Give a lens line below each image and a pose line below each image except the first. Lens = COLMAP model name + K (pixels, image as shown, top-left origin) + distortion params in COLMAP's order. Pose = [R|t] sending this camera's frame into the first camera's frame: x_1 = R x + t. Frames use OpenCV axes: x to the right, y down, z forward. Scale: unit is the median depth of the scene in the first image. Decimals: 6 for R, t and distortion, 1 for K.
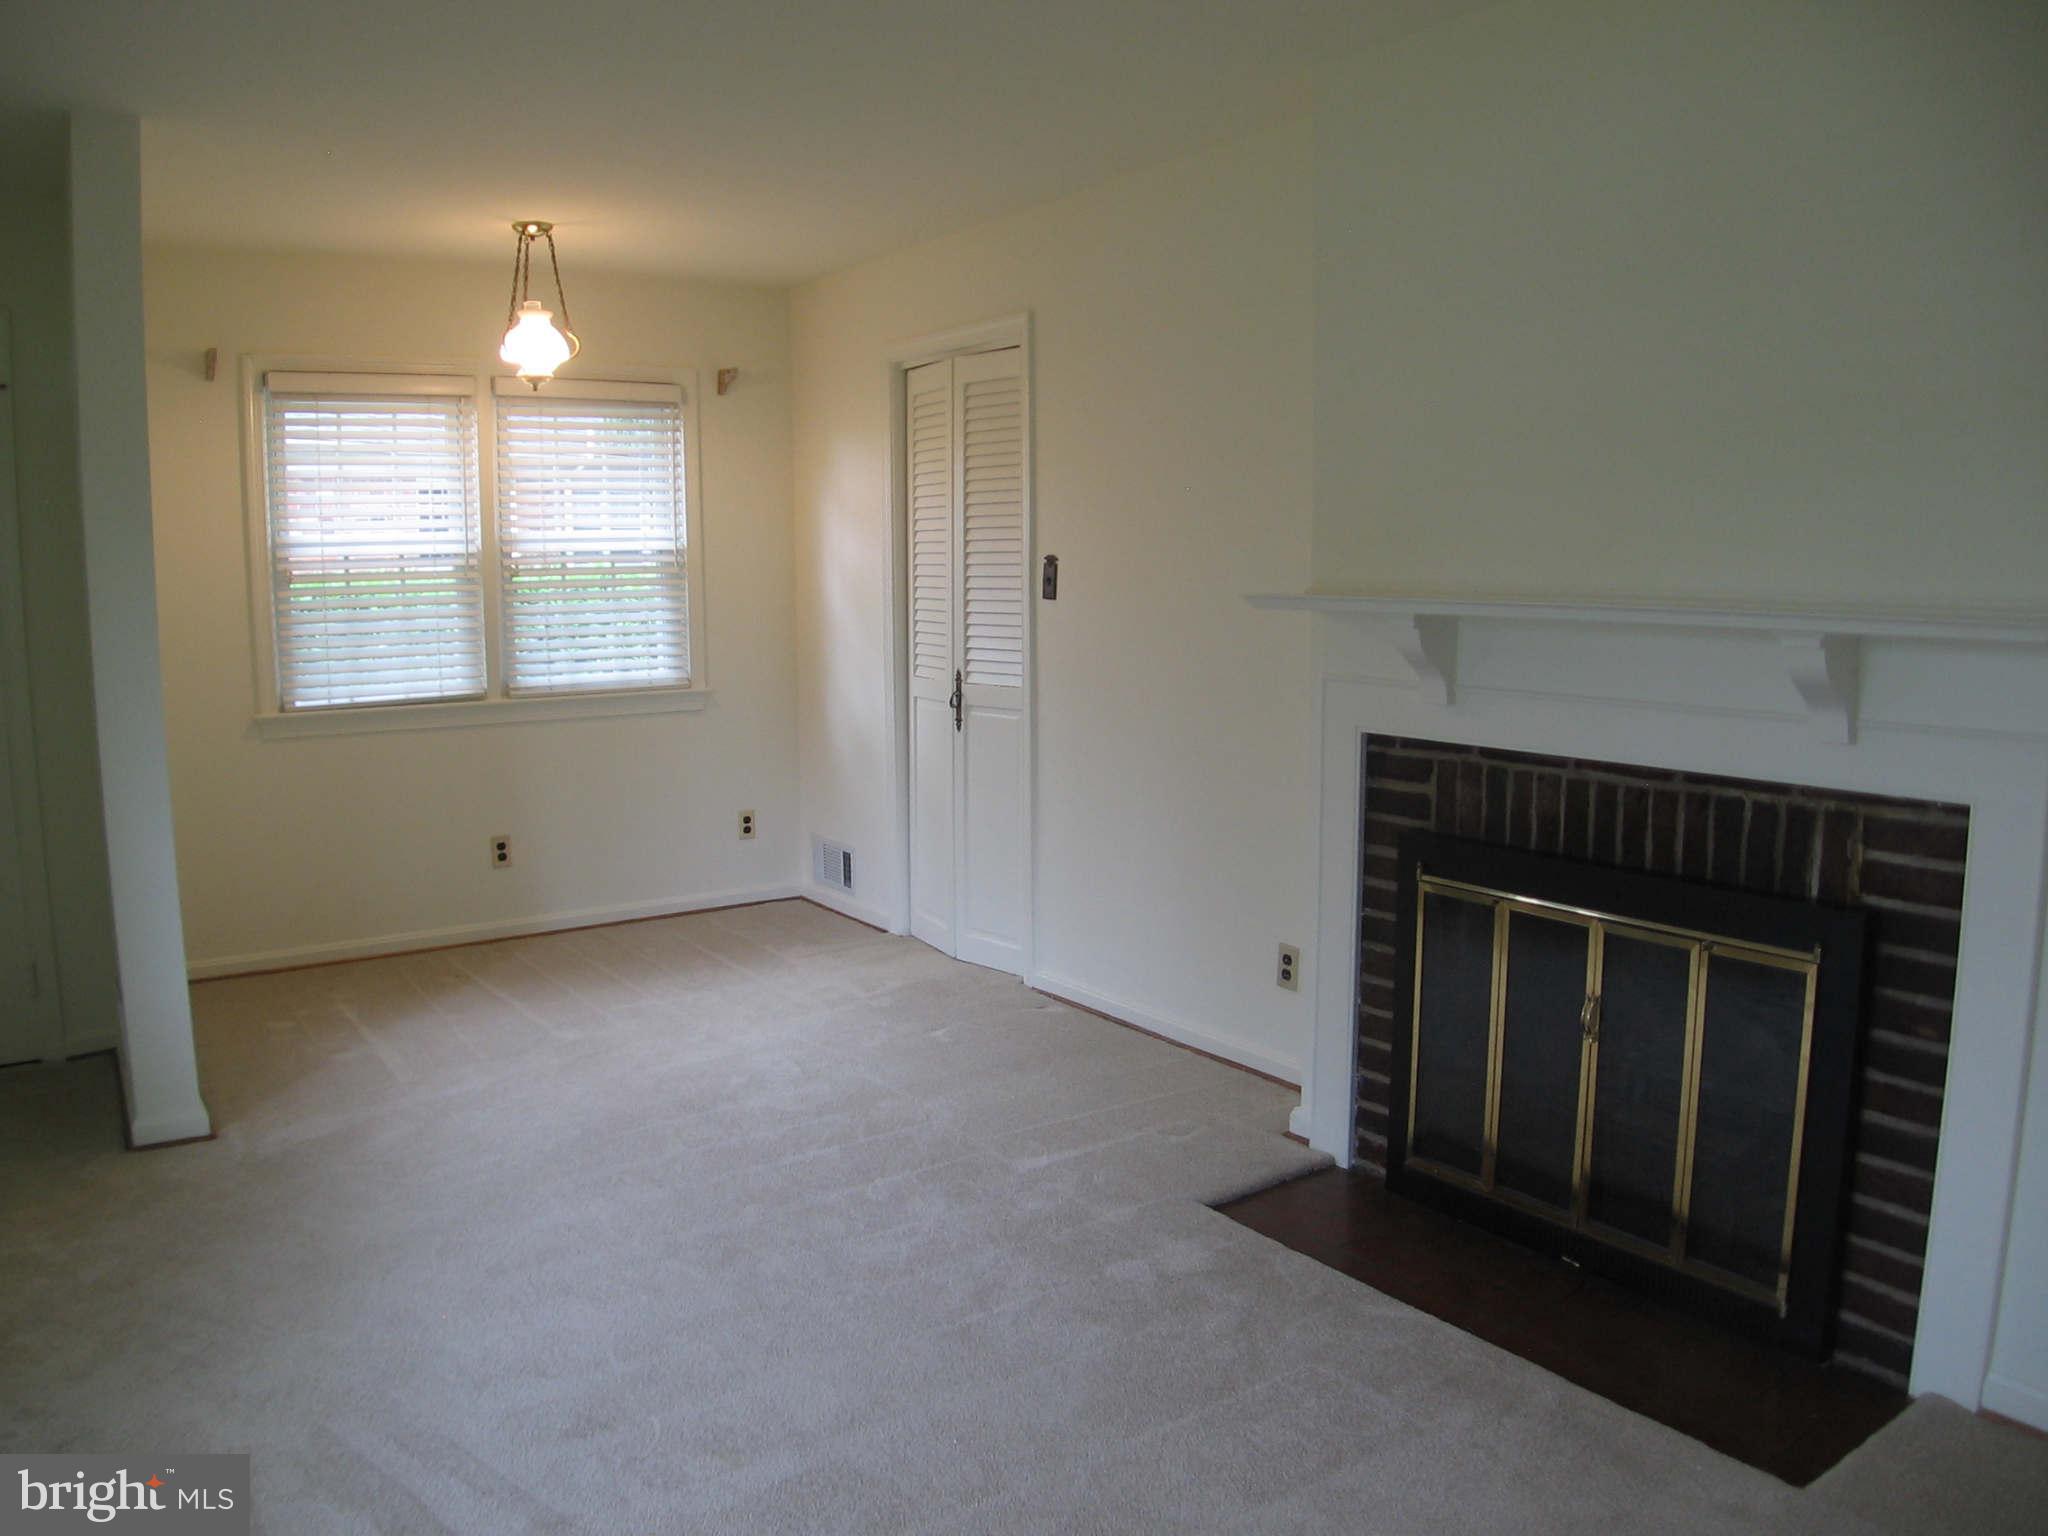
lens RADIAL K [[1541.2, 0, 1015.6], [0, 1541.2, 773.0], [0, 0, 1]] dist [-0.134944, 0.023859]
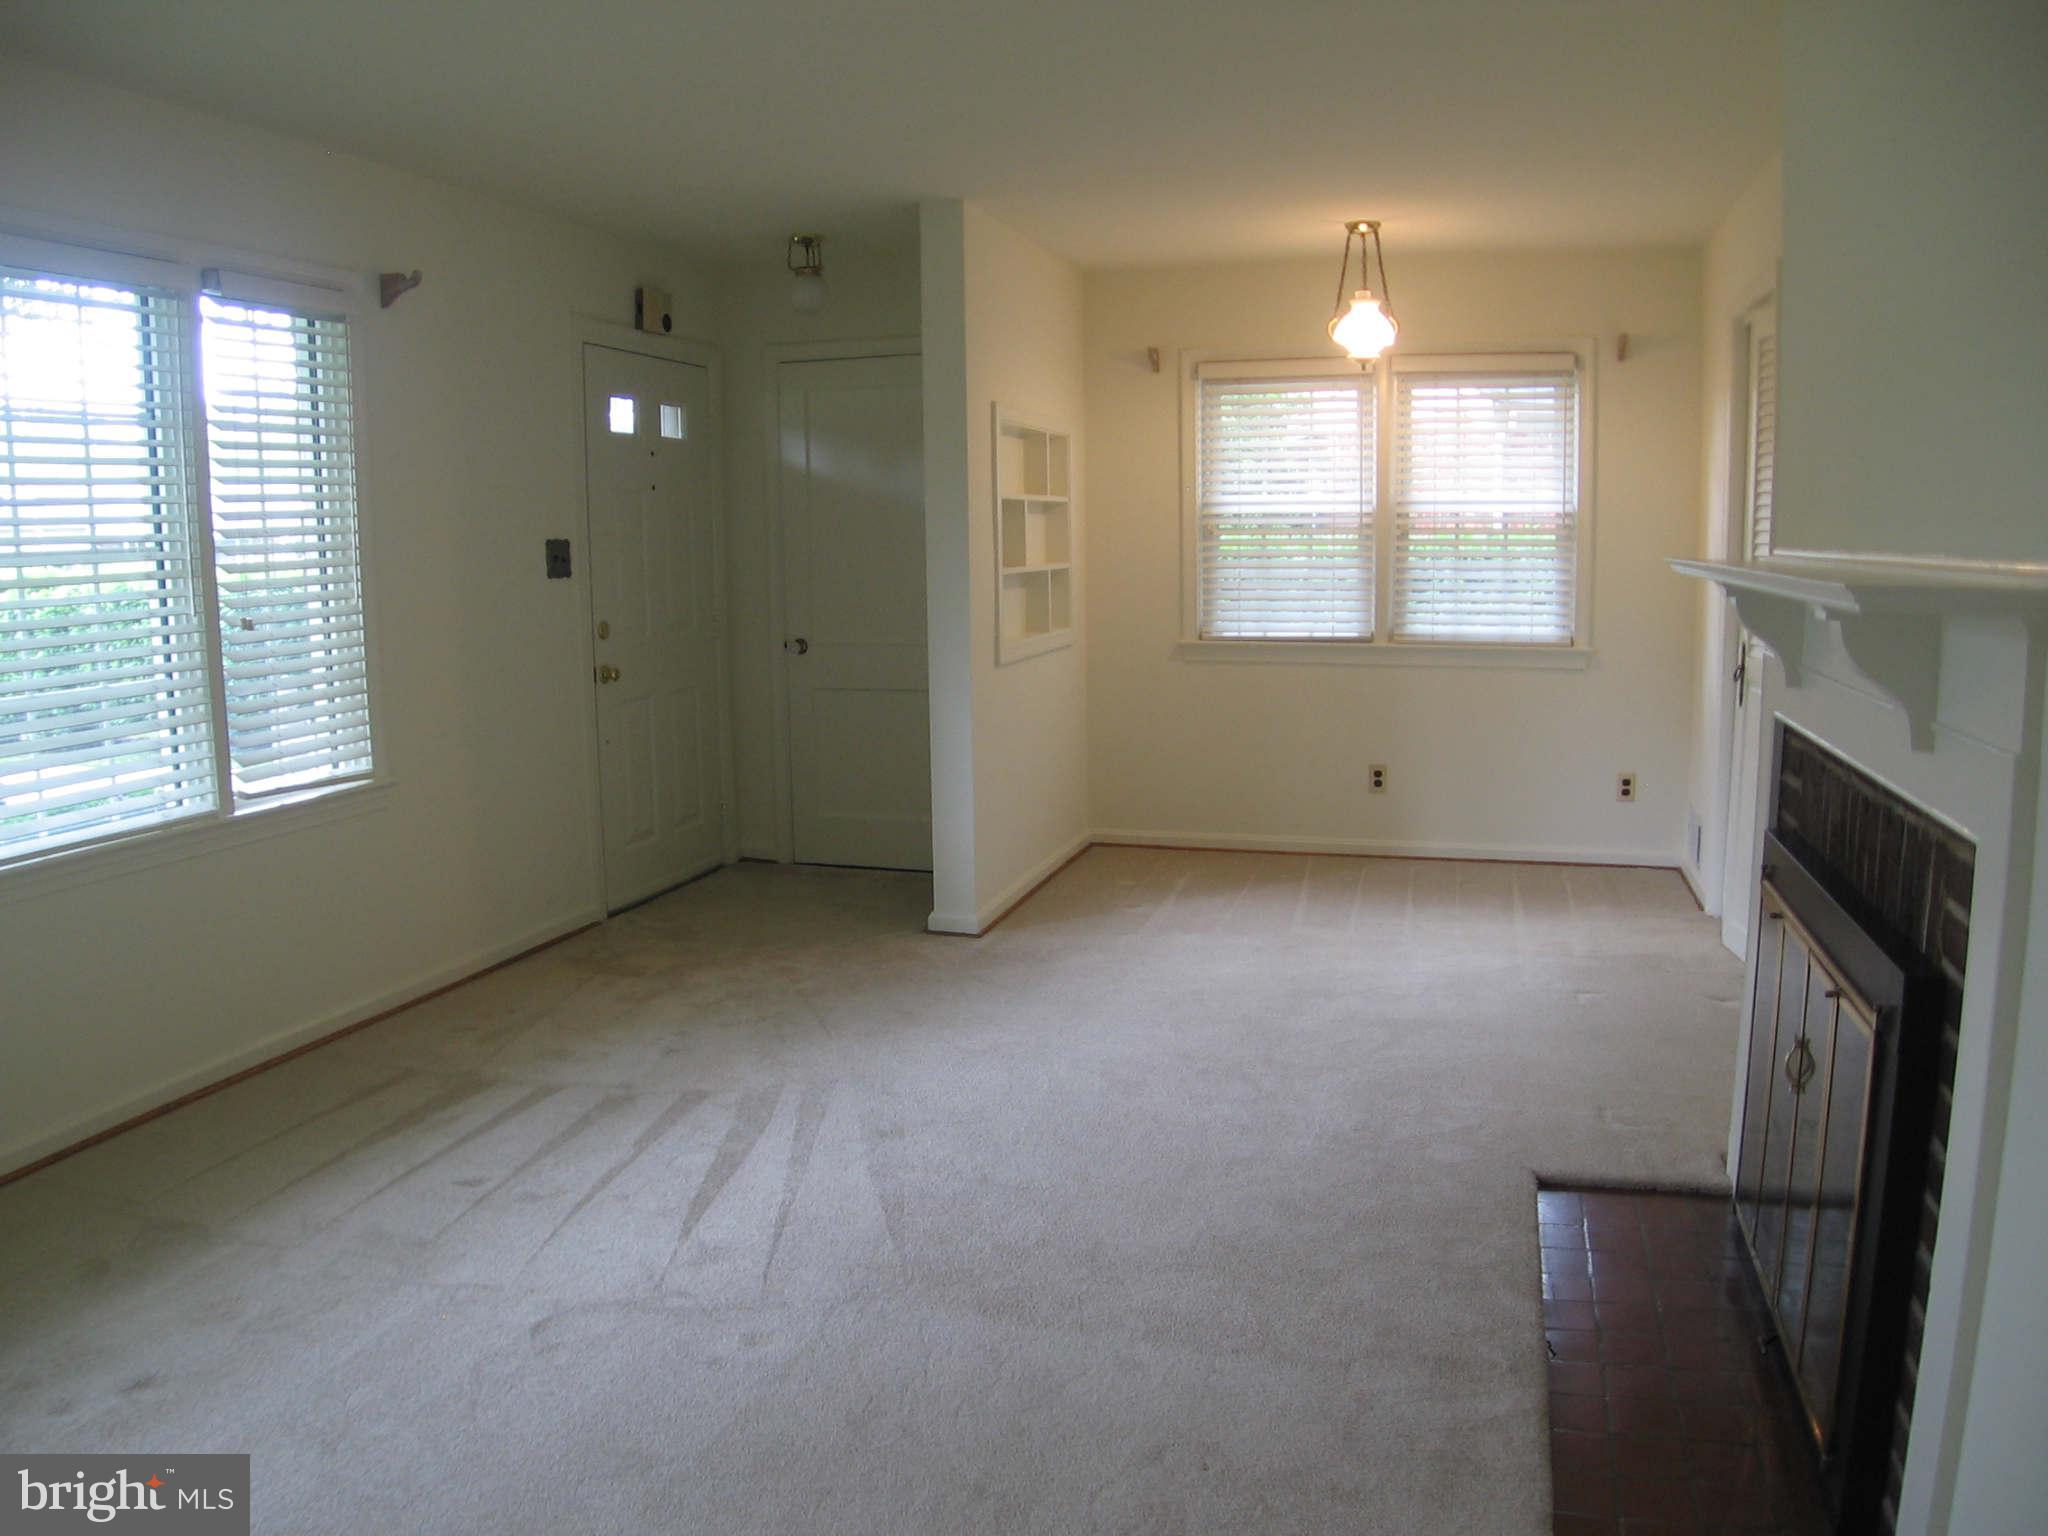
lens RADIAL K [[1541.2, 0, 988.6], [0, 1541.2, 765.9], [0, 0, 1]] dist [-0.134944, 0.023859]
pose [[0.638916, 0.118673, -0.760068, 0.384609], [-0.101340, 0.992403, 0.069761, -0.008422], [0.762572, 0.032454, 0.646089, 0.053420]]
